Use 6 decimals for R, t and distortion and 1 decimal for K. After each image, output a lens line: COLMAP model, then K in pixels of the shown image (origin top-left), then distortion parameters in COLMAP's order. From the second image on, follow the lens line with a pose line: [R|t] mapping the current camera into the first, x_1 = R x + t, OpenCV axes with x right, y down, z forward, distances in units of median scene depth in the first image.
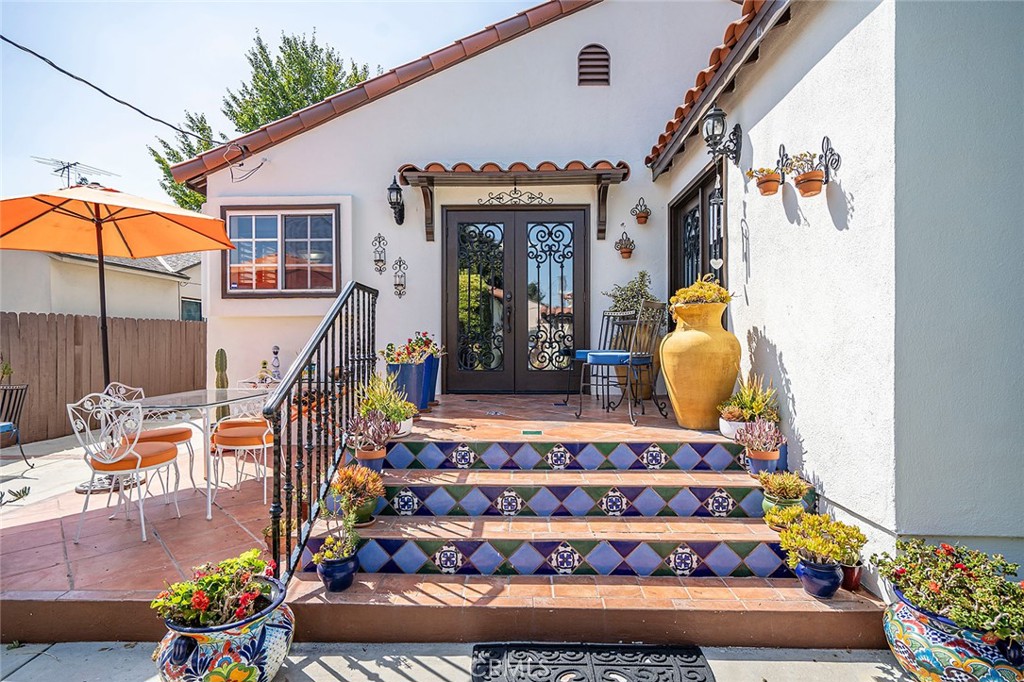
lens RADIAL K [[512.9, 0, 515.2], [0, 512.9, 343.1], [0, 0, 1]] dist [0.004937, -0.002060]
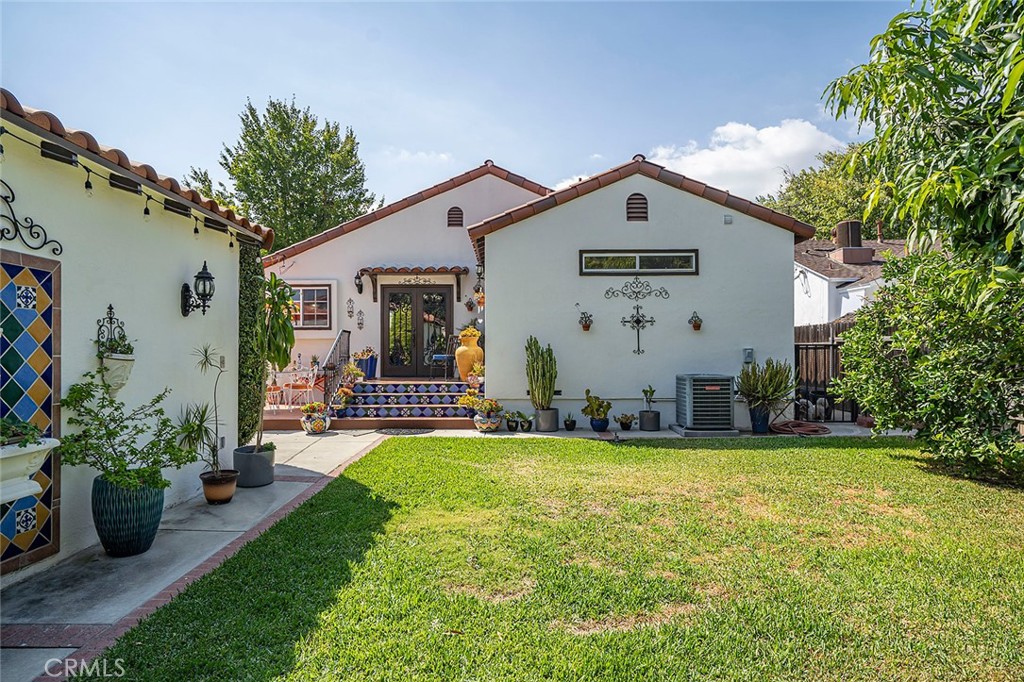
lens RADIAL K [[556.4, 0, 502.5], [0, 556.4, 351.1], [0, 0, 1]] dist [0.005454, -0.000582]
pose [[0.999855, 0.001784, 0.016949, 0.305345], [-0.001683, 0.999981, -0.005943, 0.009471], [-0.016959, 0.005914, 0.999839, -1.230769]]
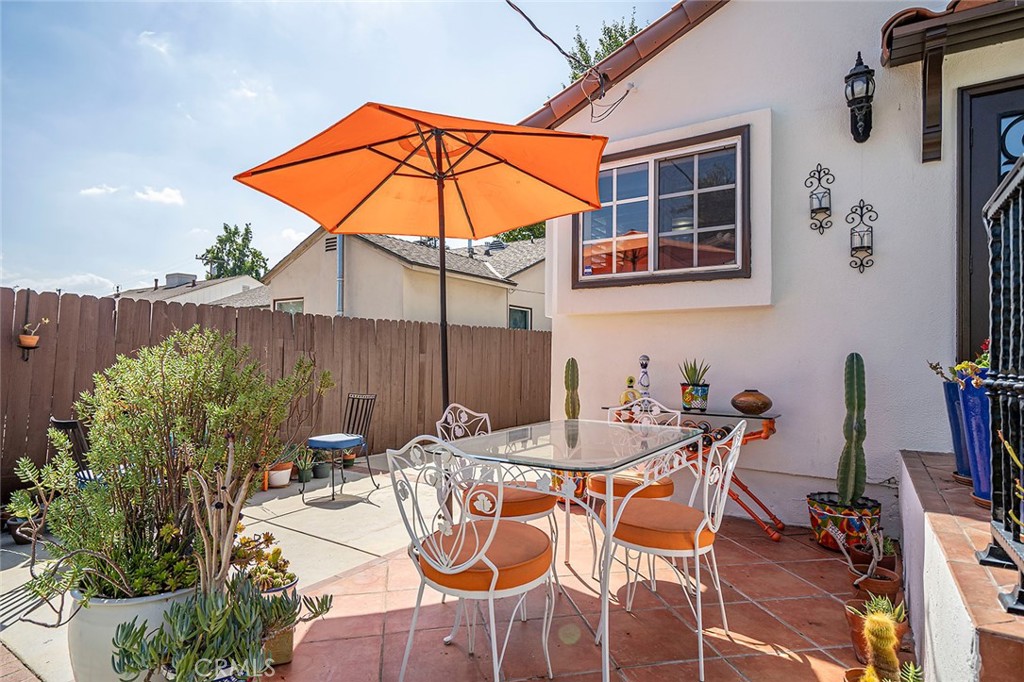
lens RADIAL K [[556.4, 0, 517.1], [0, 556.4, 341.0], [0, 0, 1]] dist [0.005454, -0.000582]
pose [[0.855658, -0.000316, -0.517541, -0.232351], [-0.016354, 0.999484, -0.027649, 0.009677], [0.517283, 0.032122, 0.855212, 0.291829]]
